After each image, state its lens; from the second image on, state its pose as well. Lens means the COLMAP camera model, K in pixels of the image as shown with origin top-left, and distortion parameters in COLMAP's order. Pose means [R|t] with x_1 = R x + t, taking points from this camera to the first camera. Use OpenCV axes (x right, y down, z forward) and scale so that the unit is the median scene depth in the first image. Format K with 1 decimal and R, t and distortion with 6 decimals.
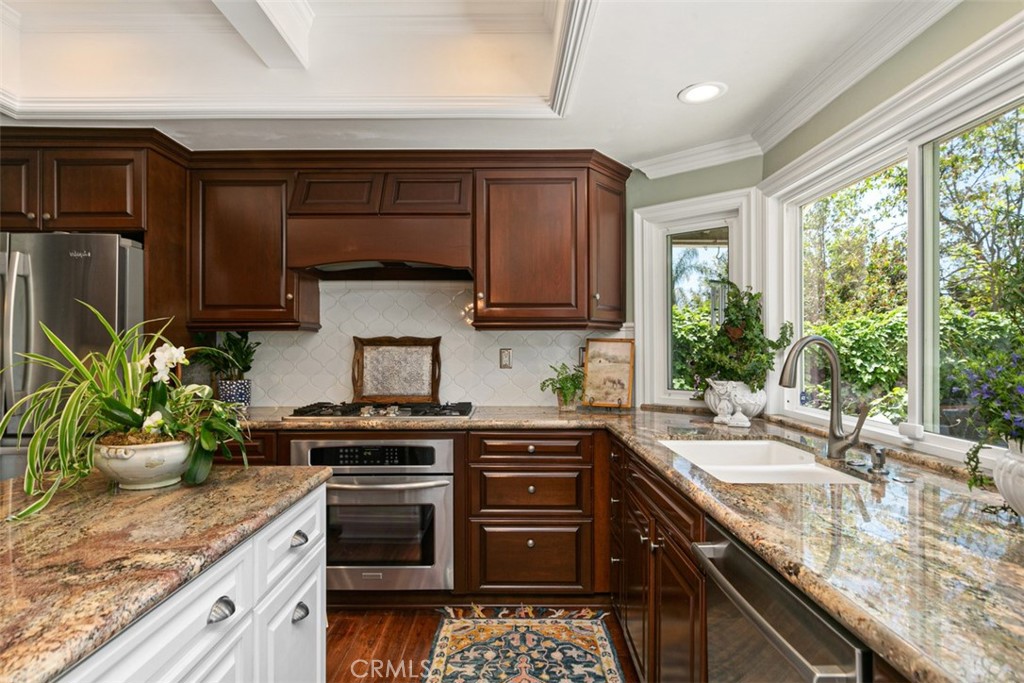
lens RADIAL K [[560.8, 0, 501.5], [0, 560.8, 345.9], [0, 0, 1]] dist [0.003350, 0.000749]
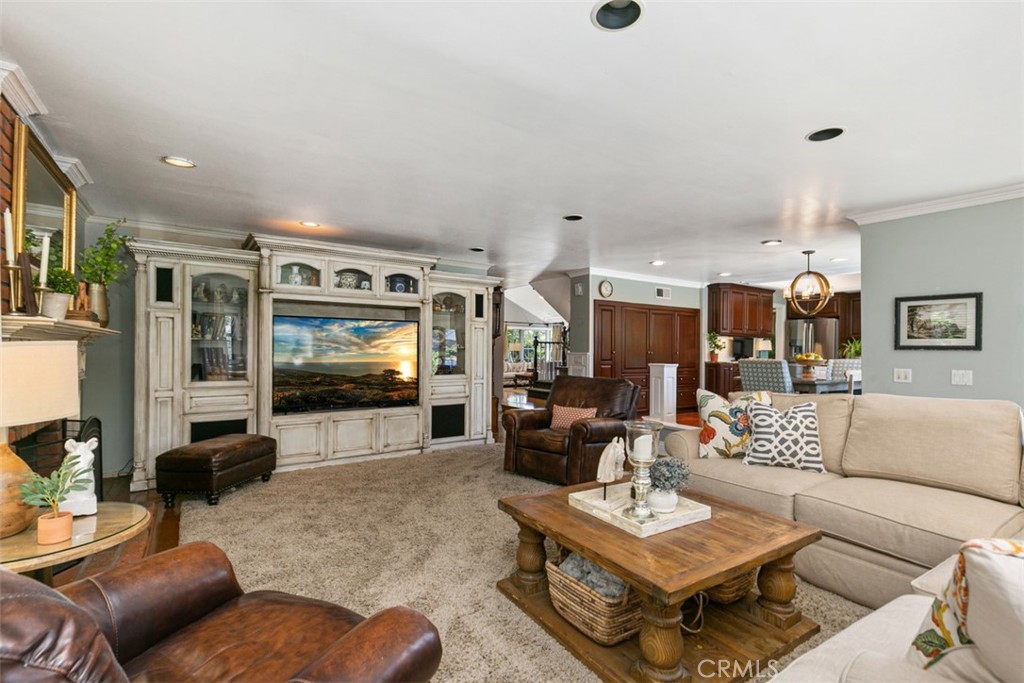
lens RADIAL K [[457.9, 0, 503.7], [0, 457.9, 346.2], [0, 0, 1]] dist [-0.004533, 0.000873]
pose [[0.547042, 0.004569, -0.837092, 0.758335], [-0.011436, 0.999933, -0.002015, 0.047293], [0.837027, 0.010675, 0.547058, -2.645846]]
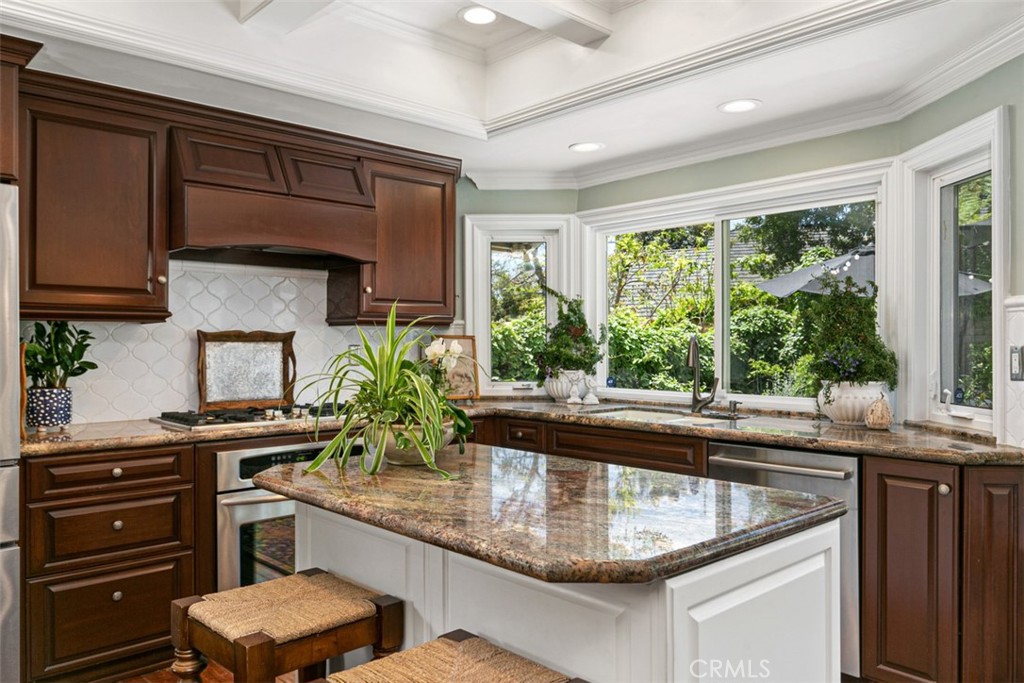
lens RADIAL K [[745.9, 0, 513.2], [0, 745.9, 343.3], [0, 0, 1]] dist [0.000939, 0.006902]
pose [[0.734872, 0.000855, 0.678205, -0.722617], [-0.001099, 0.999999, -0.000069, 0.001997], [-0.678205, -0.000694, 0.734872, -0.117274]]
